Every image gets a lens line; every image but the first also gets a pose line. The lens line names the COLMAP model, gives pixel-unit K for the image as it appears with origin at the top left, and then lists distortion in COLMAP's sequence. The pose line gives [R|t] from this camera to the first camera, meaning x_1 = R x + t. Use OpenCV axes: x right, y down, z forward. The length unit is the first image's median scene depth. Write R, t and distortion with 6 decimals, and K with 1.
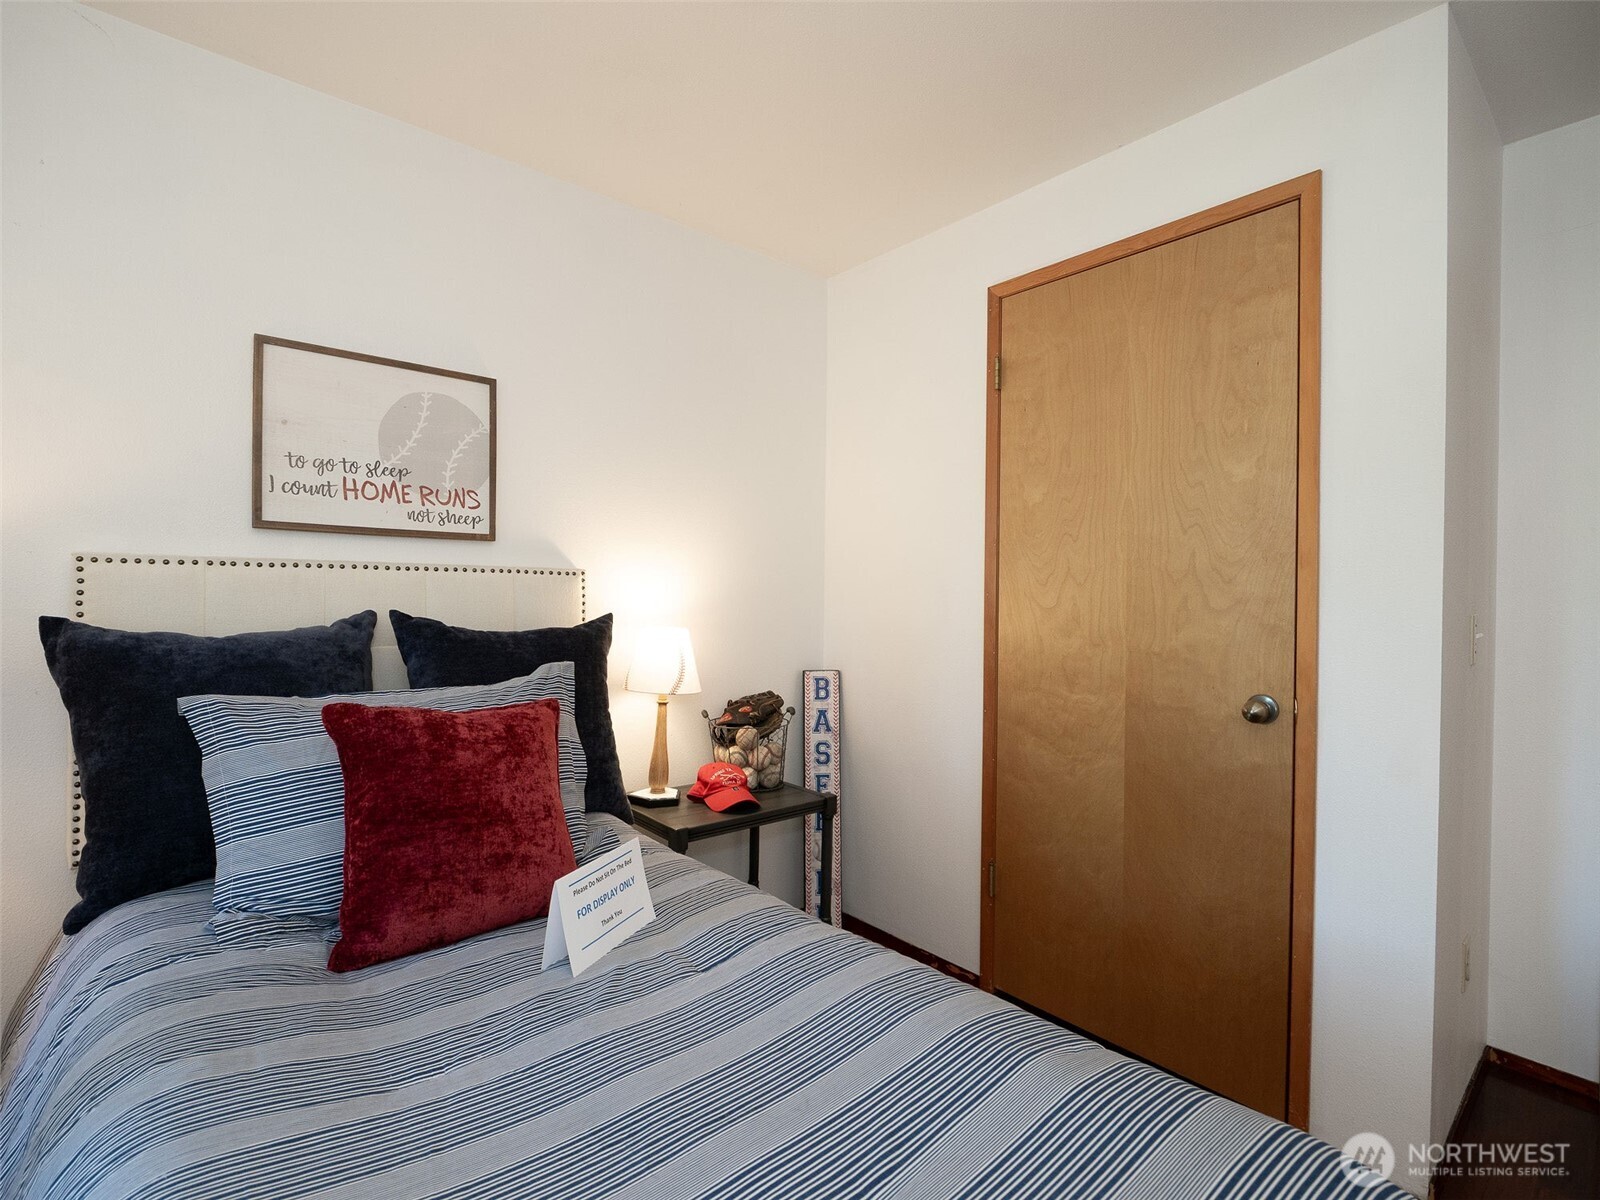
lens RADIAL K [[776.2, 0, 780.9], [0, 776.2, 600.5], [0, 0, 1]] dist [-0.001890, -0.000259]
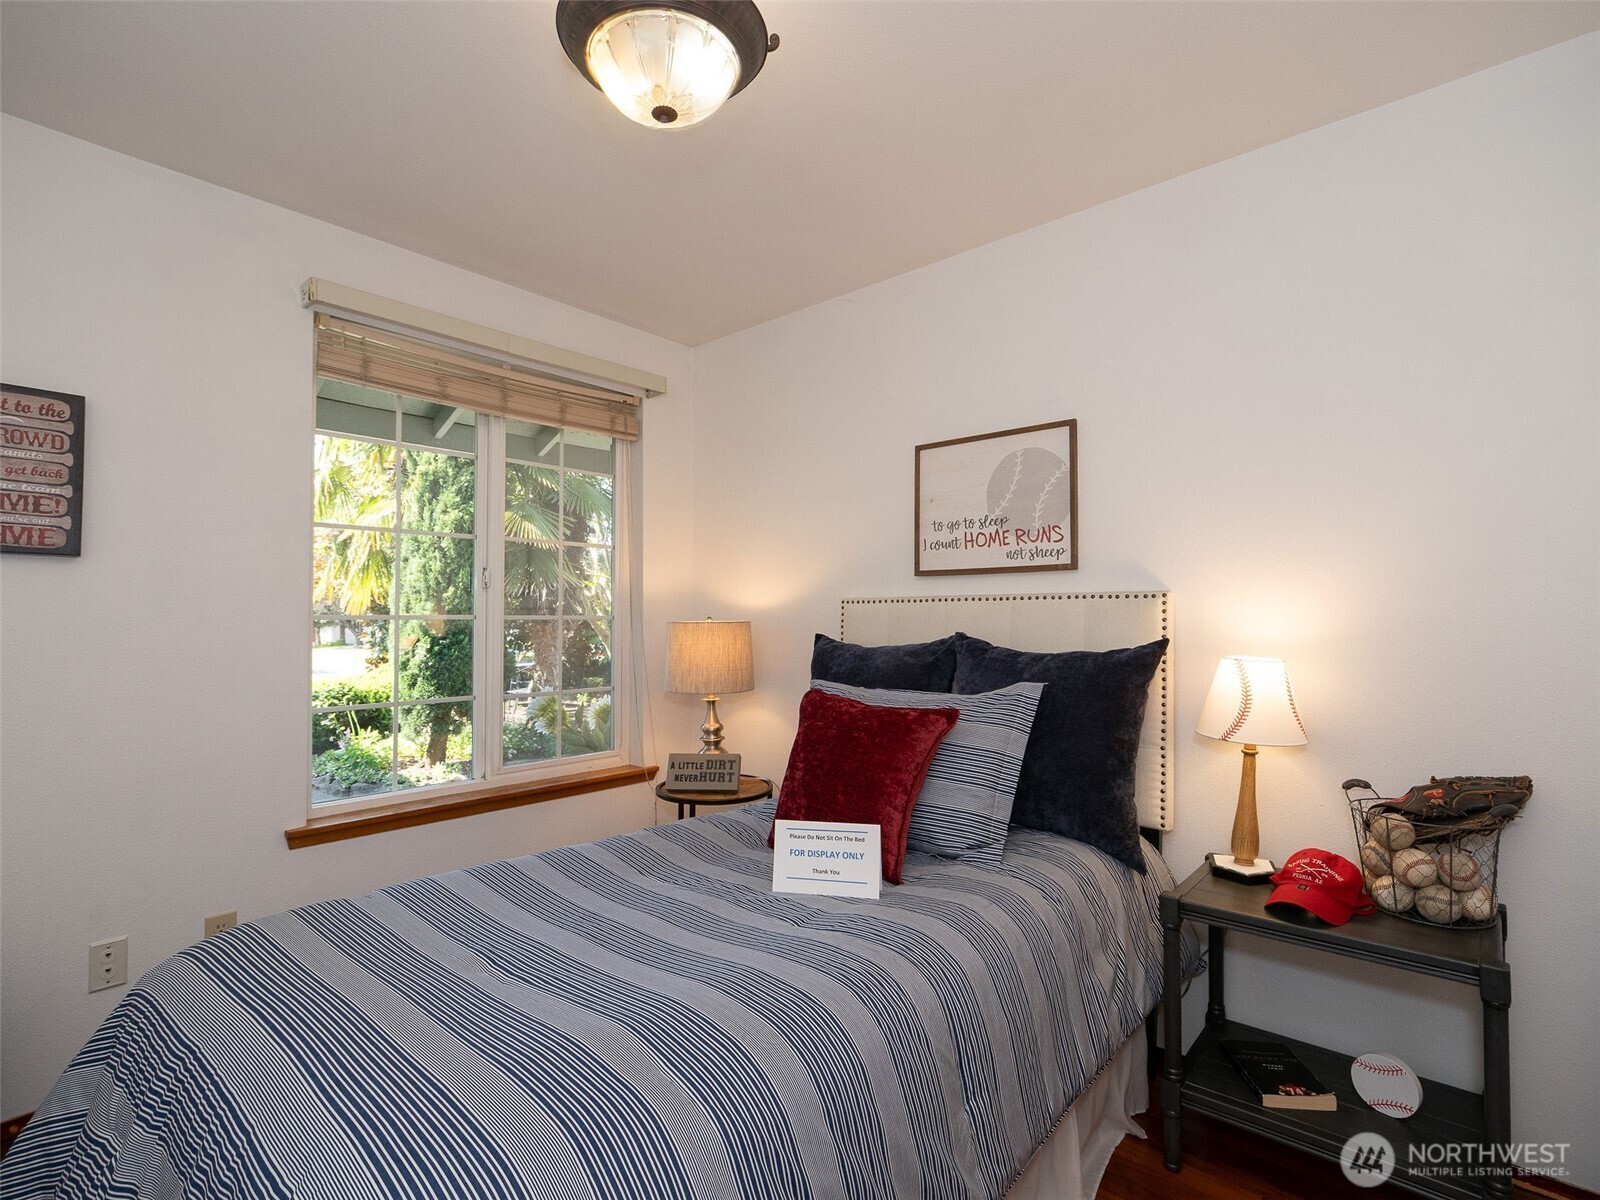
lens RADIAL K [[776.2, 0, 780.9], [0, 776.2, 600.5], [0, 0, 1]] dist [-0.001890, -0.000259]
pose [[0.140448, -0.035766, -0.989442, 0.663608], [-0.003287, 0.999325, -0.036590, 0.007146], [0.990083, 0.008392, 0.140236, 0.473323]]
